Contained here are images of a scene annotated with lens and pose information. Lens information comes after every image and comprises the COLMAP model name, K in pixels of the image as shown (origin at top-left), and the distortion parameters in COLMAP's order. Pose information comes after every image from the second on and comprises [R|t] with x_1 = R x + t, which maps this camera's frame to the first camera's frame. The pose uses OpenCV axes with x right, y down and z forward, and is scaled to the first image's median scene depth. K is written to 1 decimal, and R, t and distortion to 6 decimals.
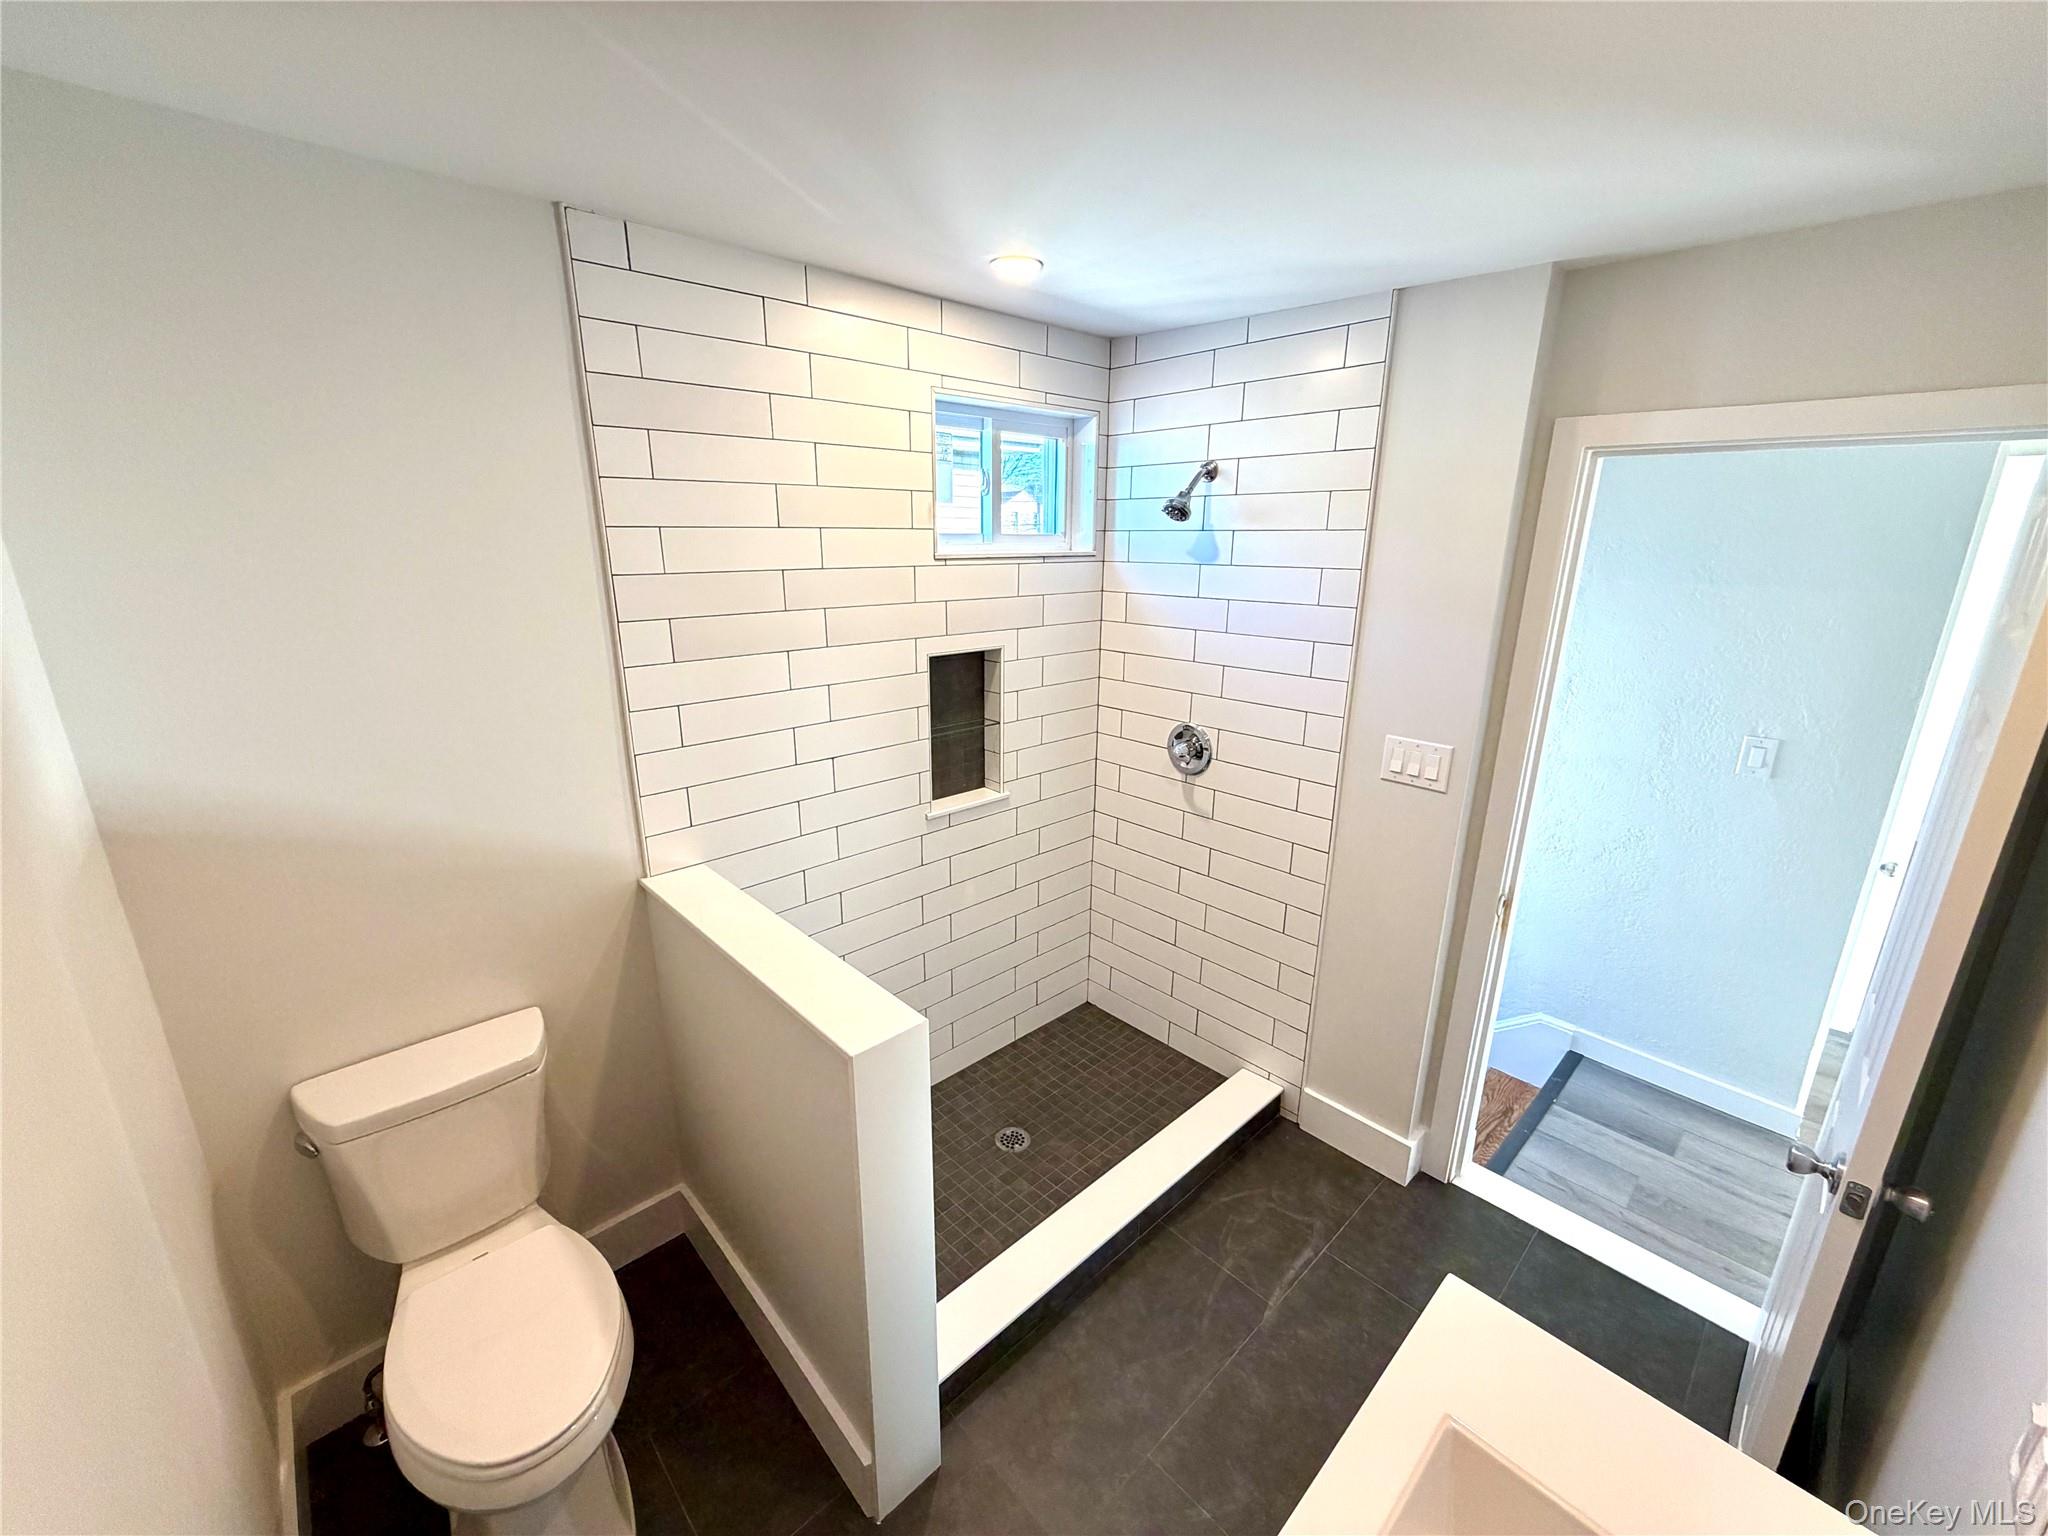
lens RADIAL K [[816.1, 0, 1026.9], [0, 816.1, 771.3], [0, 0, 1]] dist [-0.001121, 0.000464]
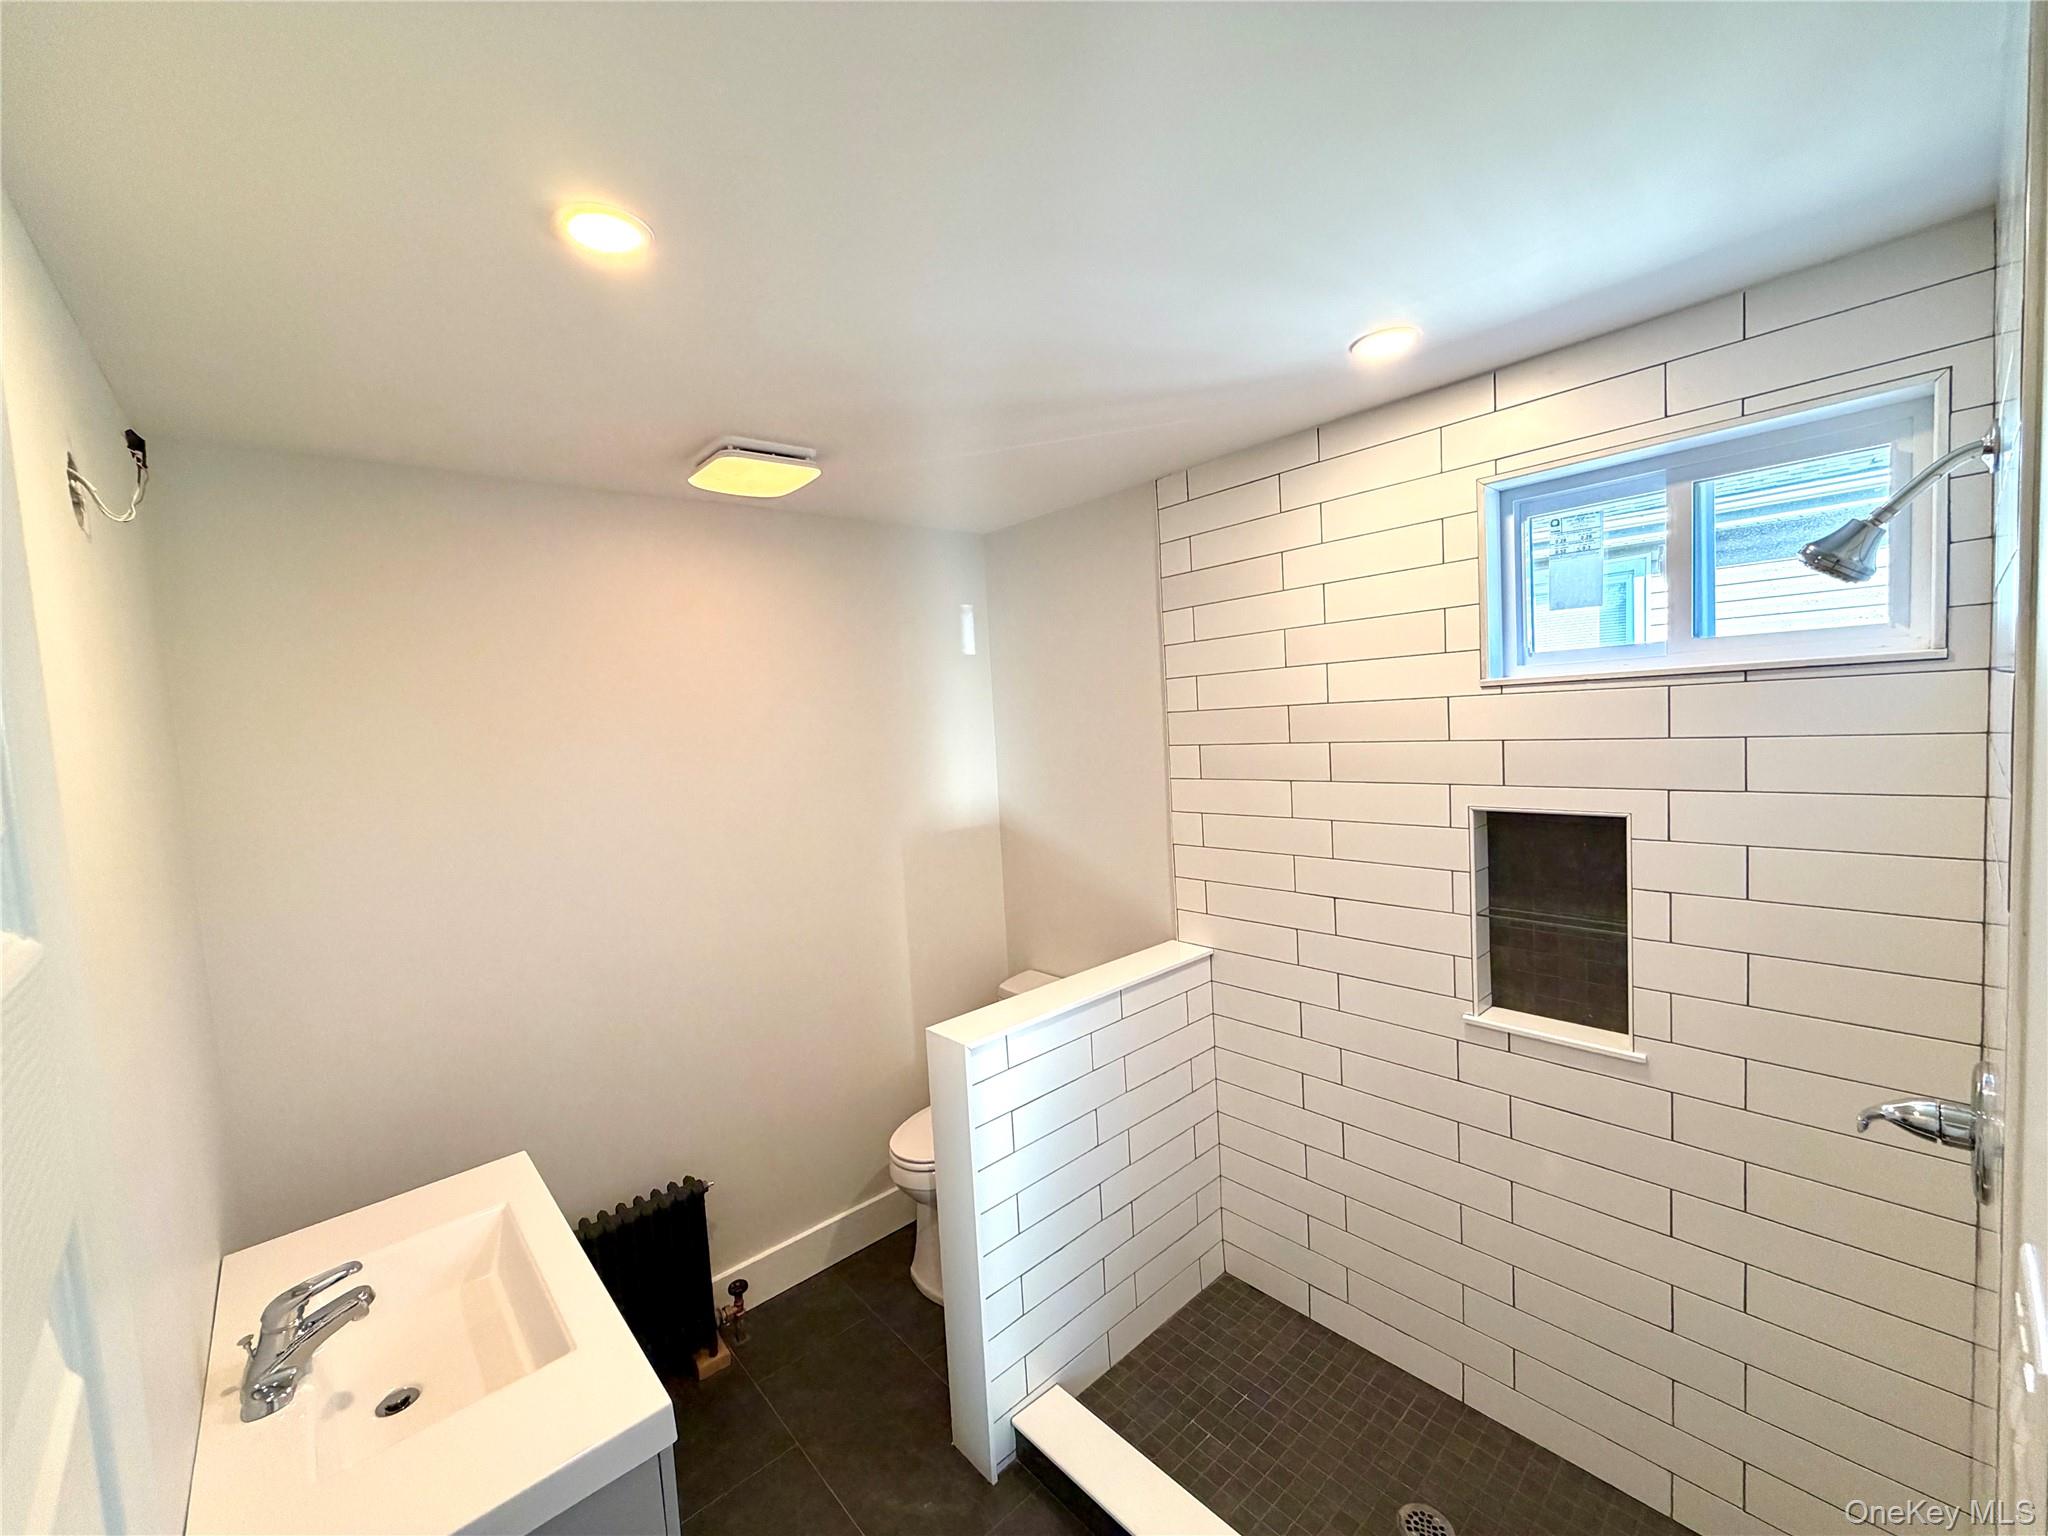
lens RADIAL K [[816.1, 0, 1028.4], [0, 816.1, 766.0], [0, 0, 1]] dist [-0.001121, 0.000464]
pose [[-0.031473, 0.062229, -0.997566, 0.676069], [-0.218907, 0.973399, 0.067628, -0.143399], [0.975238, 0.220502, -0.017013, 0.602352]]
